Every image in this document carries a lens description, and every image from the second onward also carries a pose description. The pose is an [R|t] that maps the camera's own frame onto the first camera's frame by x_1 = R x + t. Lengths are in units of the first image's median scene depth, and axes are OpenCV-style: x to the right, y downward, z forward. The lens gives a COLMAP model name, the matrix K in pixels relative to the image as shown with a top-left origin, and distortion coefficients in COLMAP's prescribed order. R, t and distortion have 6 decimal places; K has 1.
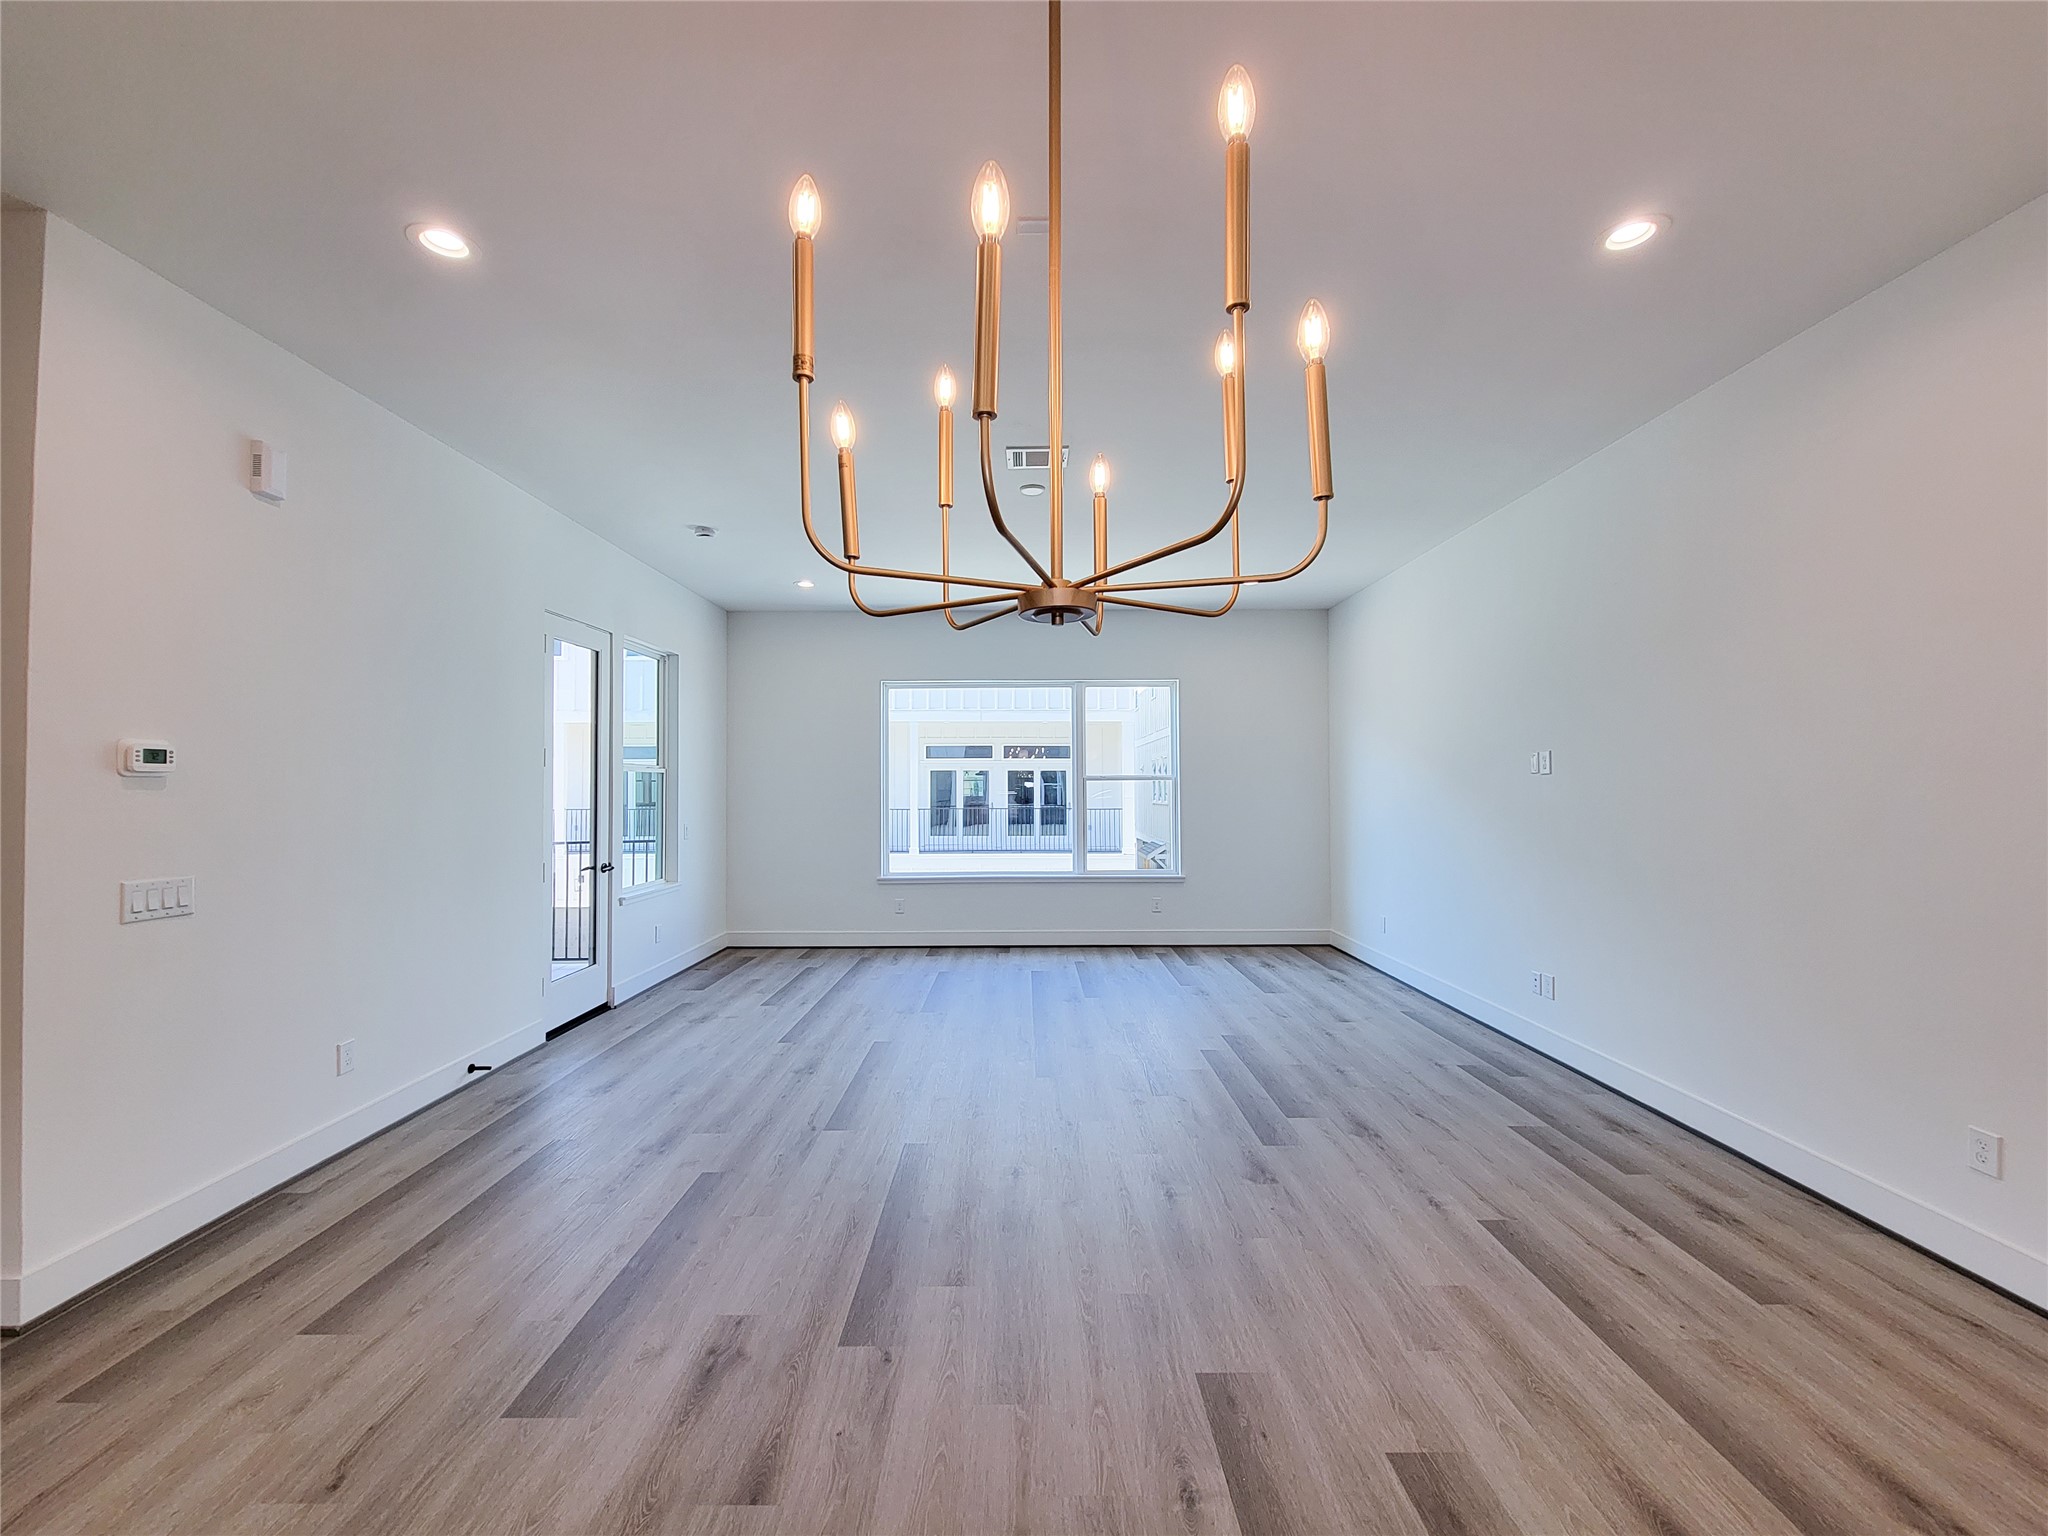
lens RADIAL K [[834.5, 0, 1015.0], [0, 834.5, 774.4], [0, 0, 1]] dist [-0.001140, -0.000521]
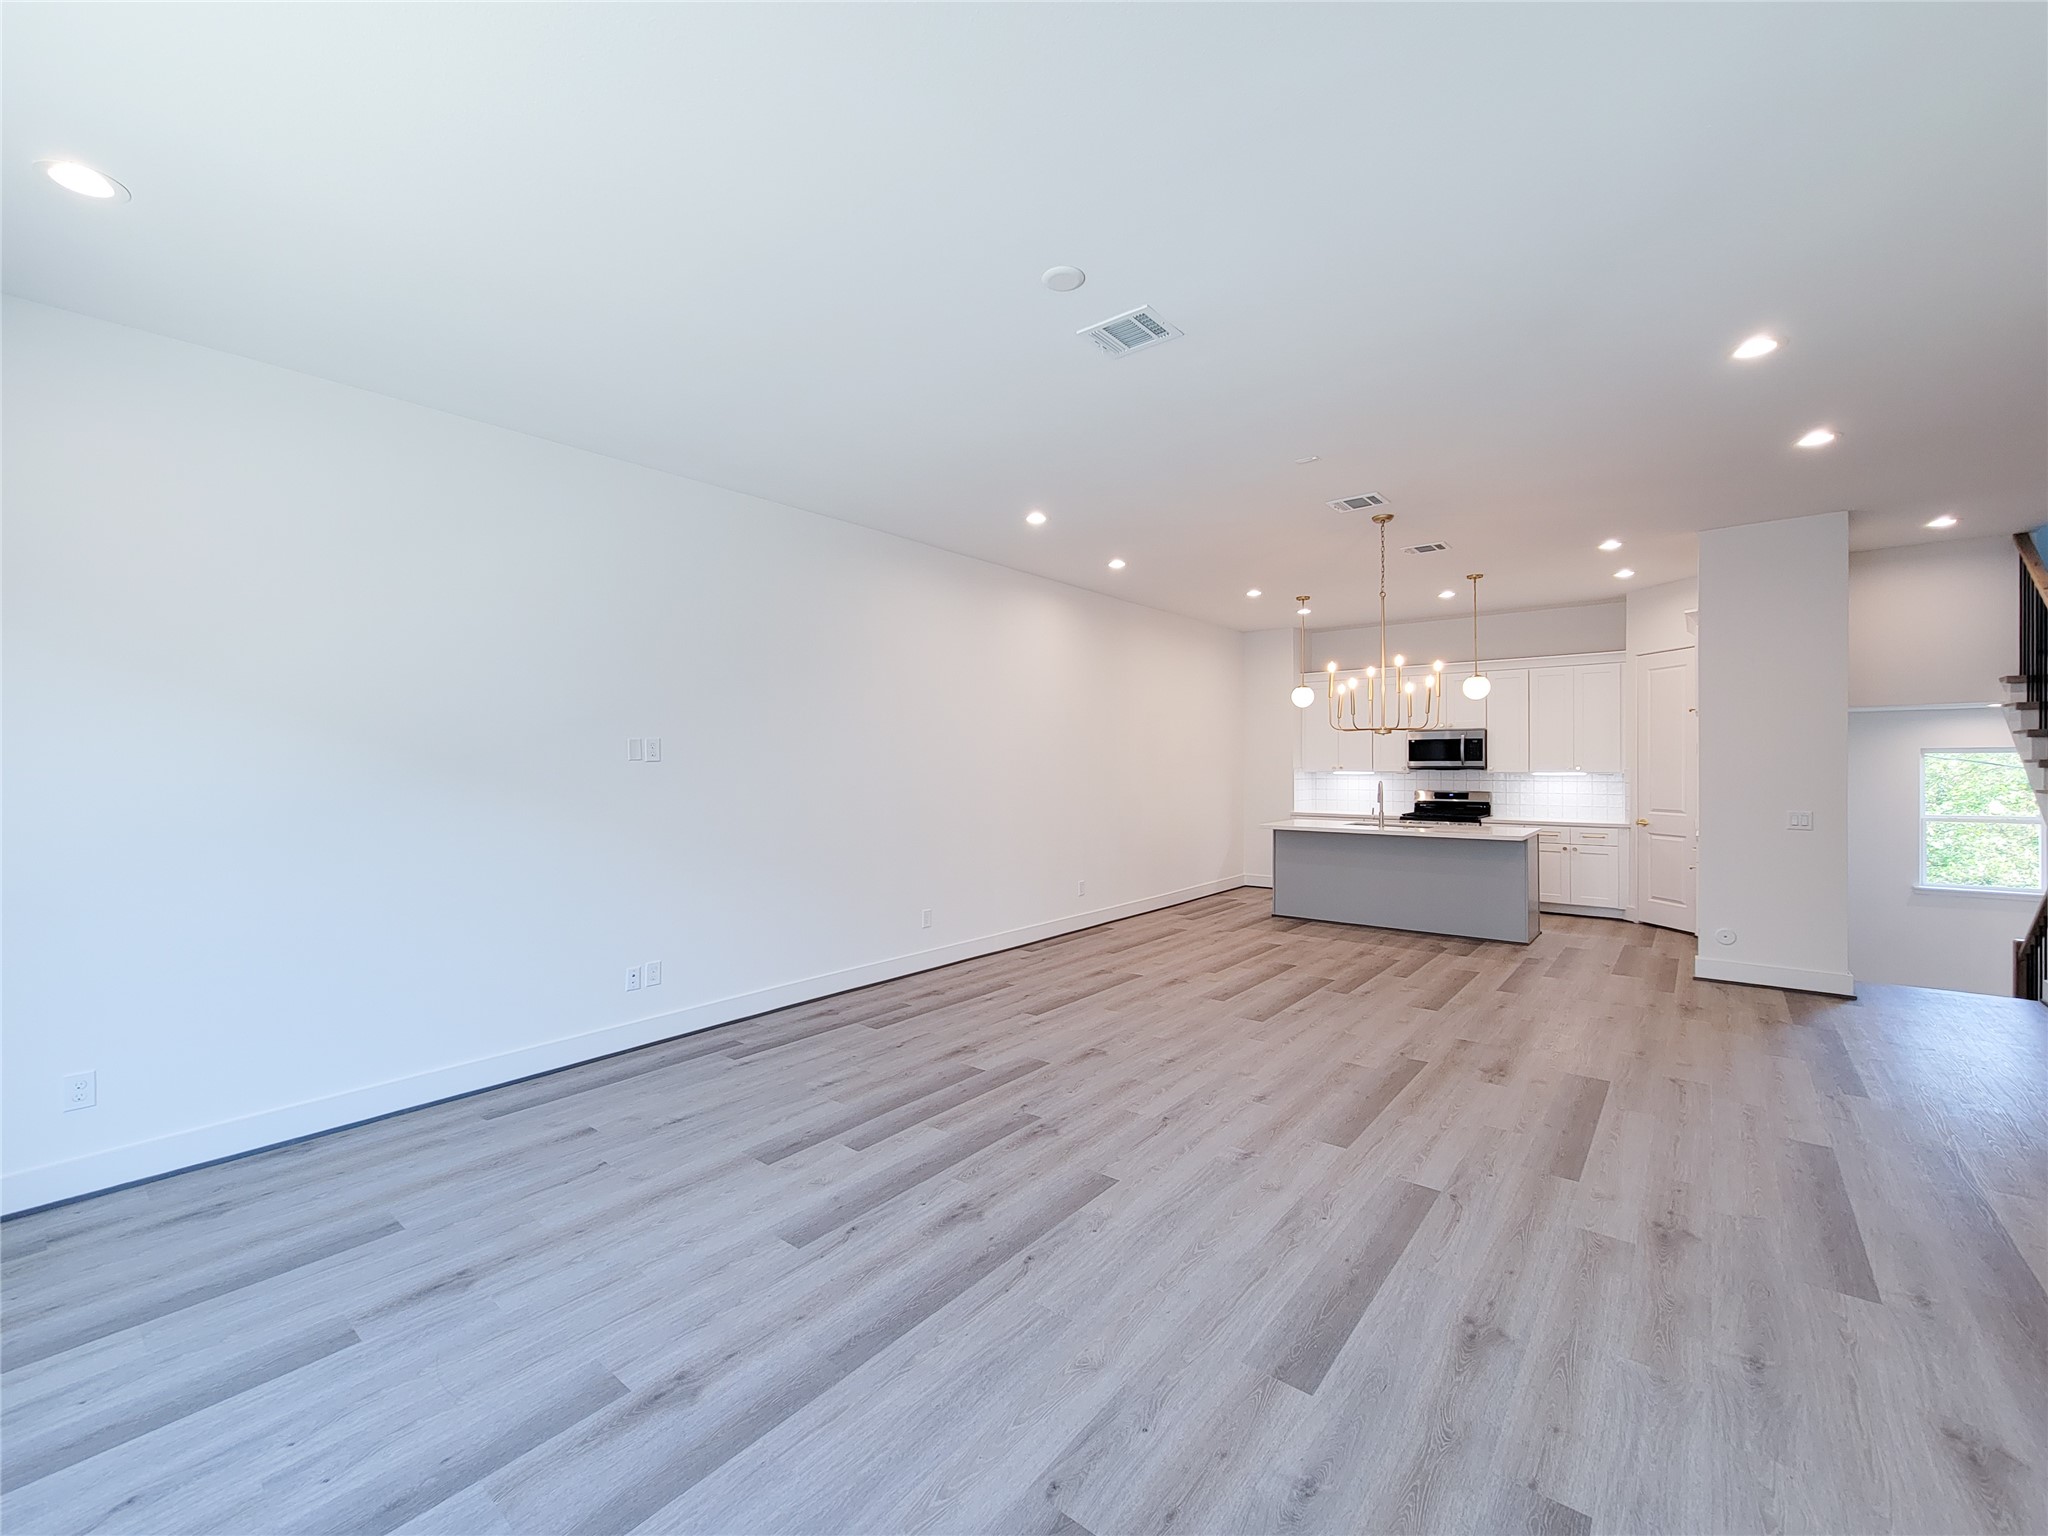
lens RADIAL K [[869.6, 0, 1014.5], [0, 869.6, 769.9], [0, 0, 1]] dist [-0.002554, -0.000262]
pose [[-0.783475, 0.002718, 0.621418, -0.463335], [-0.001619, 0.999978, -0.006415, 0.020802], [-0.621422, -0.006032, -0.783453, 2.064232]]
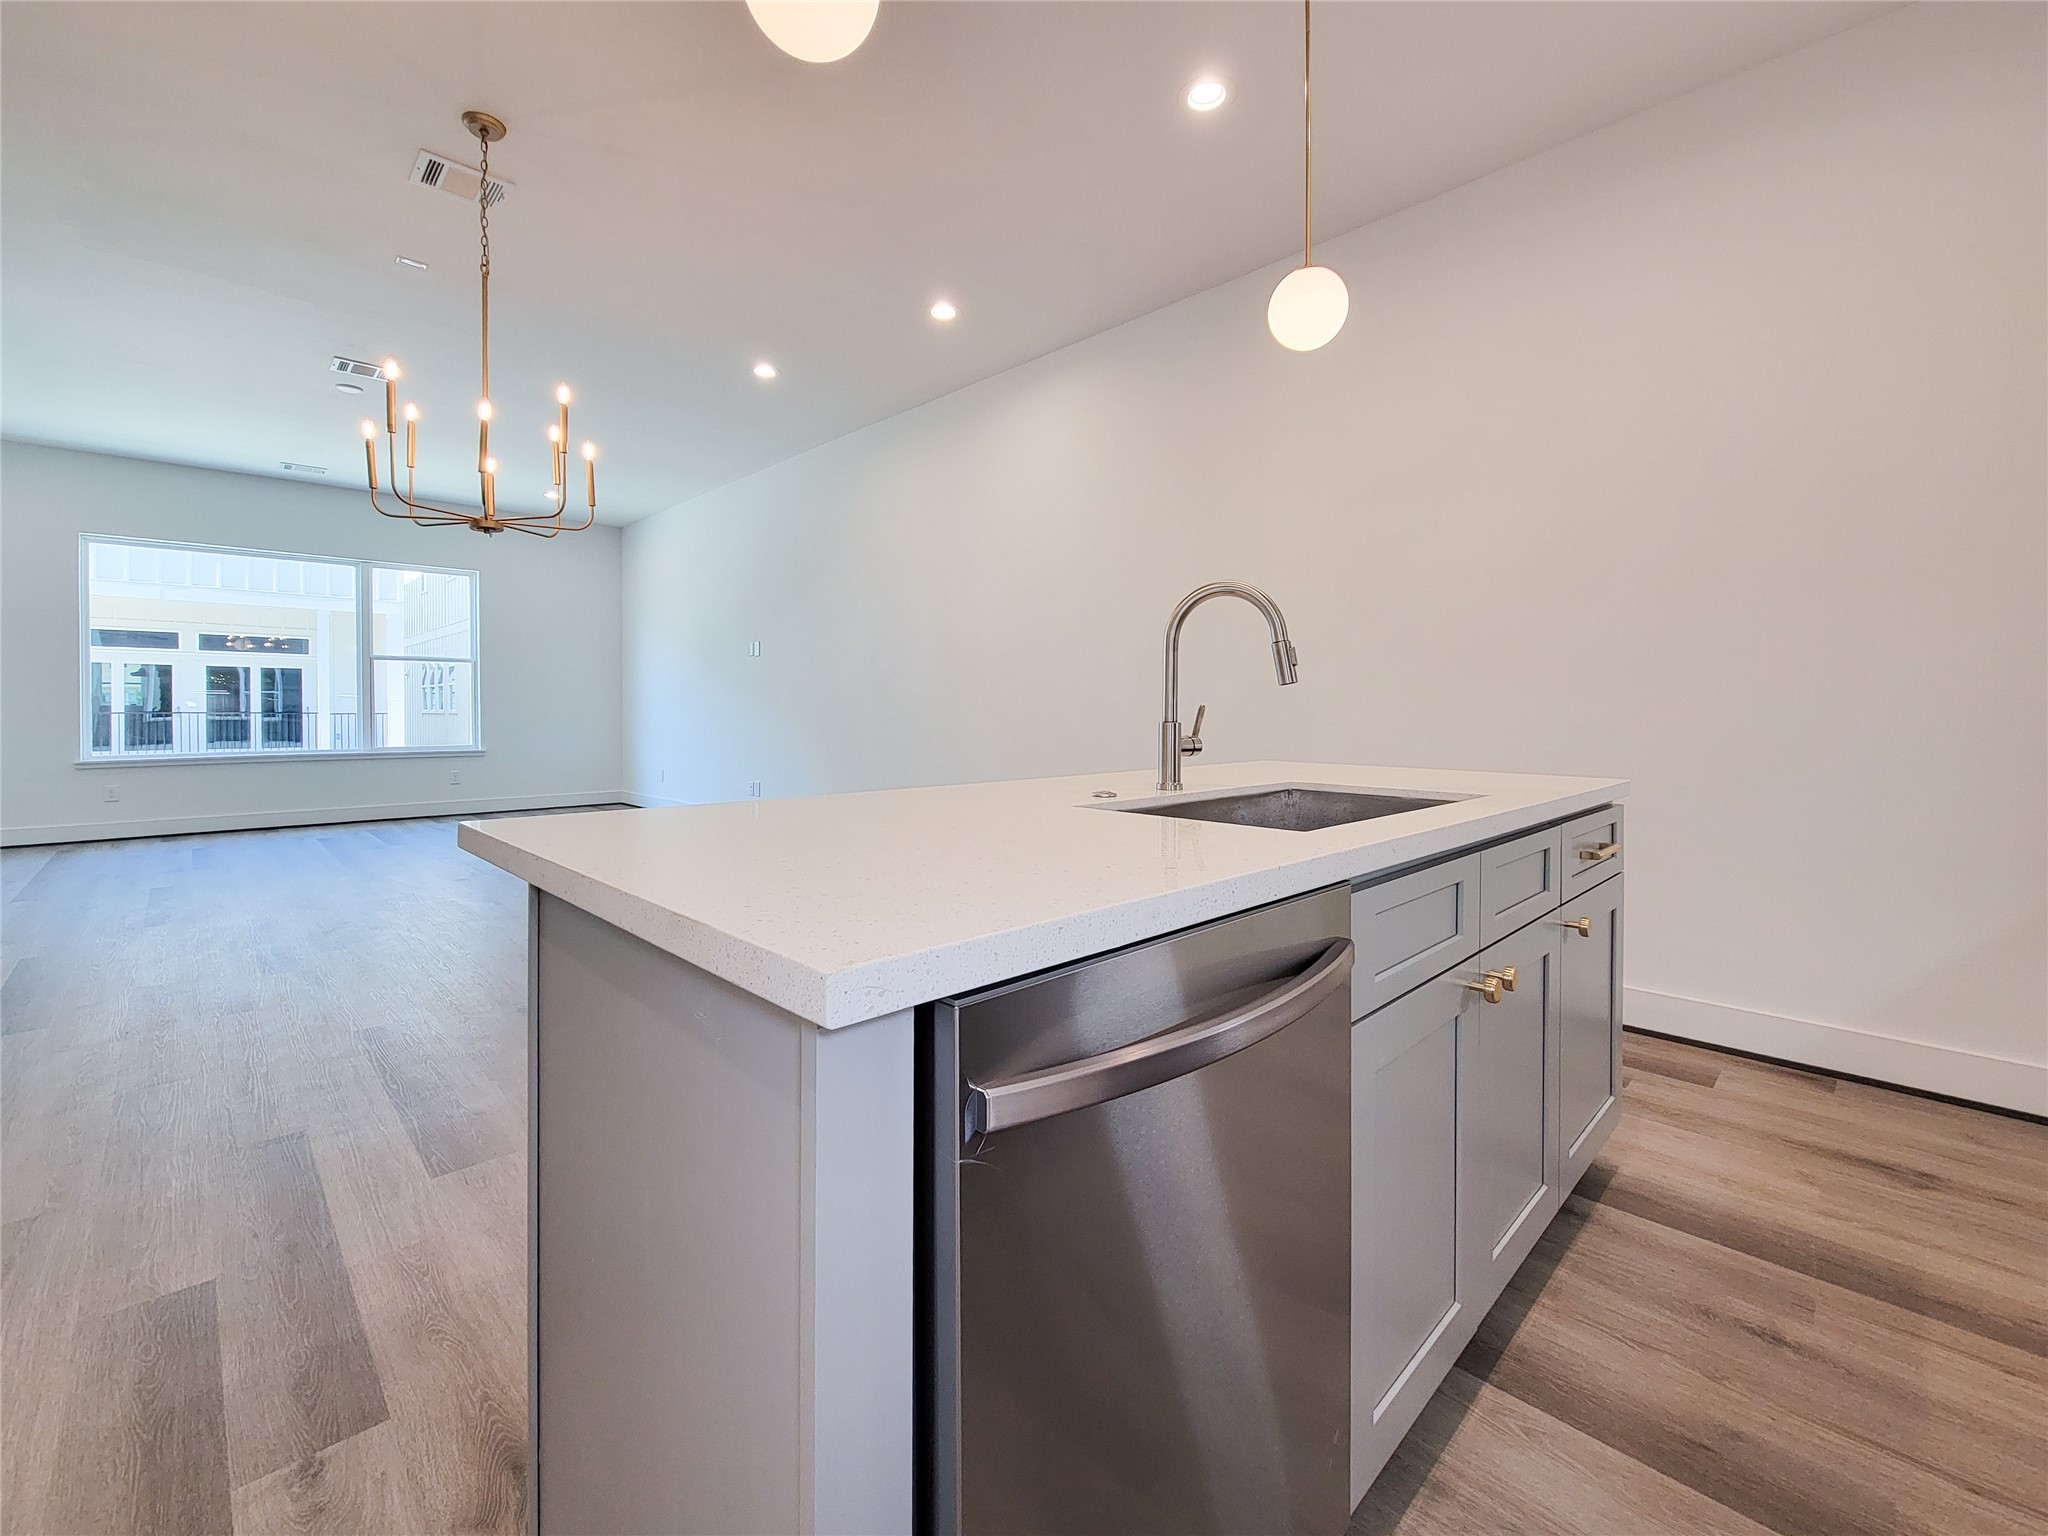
lens RADIAL K [[857.9, 0, 995.9], [0, 857.9, 724.7], [0, 0, 1]] dist [0.000261, -0.000118]
pose [[0.721466, -0.005861, 0.692425, -0.216562], [-0.018037, 0.999466, 0.027254, 0.103494], [-0.692215, -0.032152, 0.720975, -0.673375]]
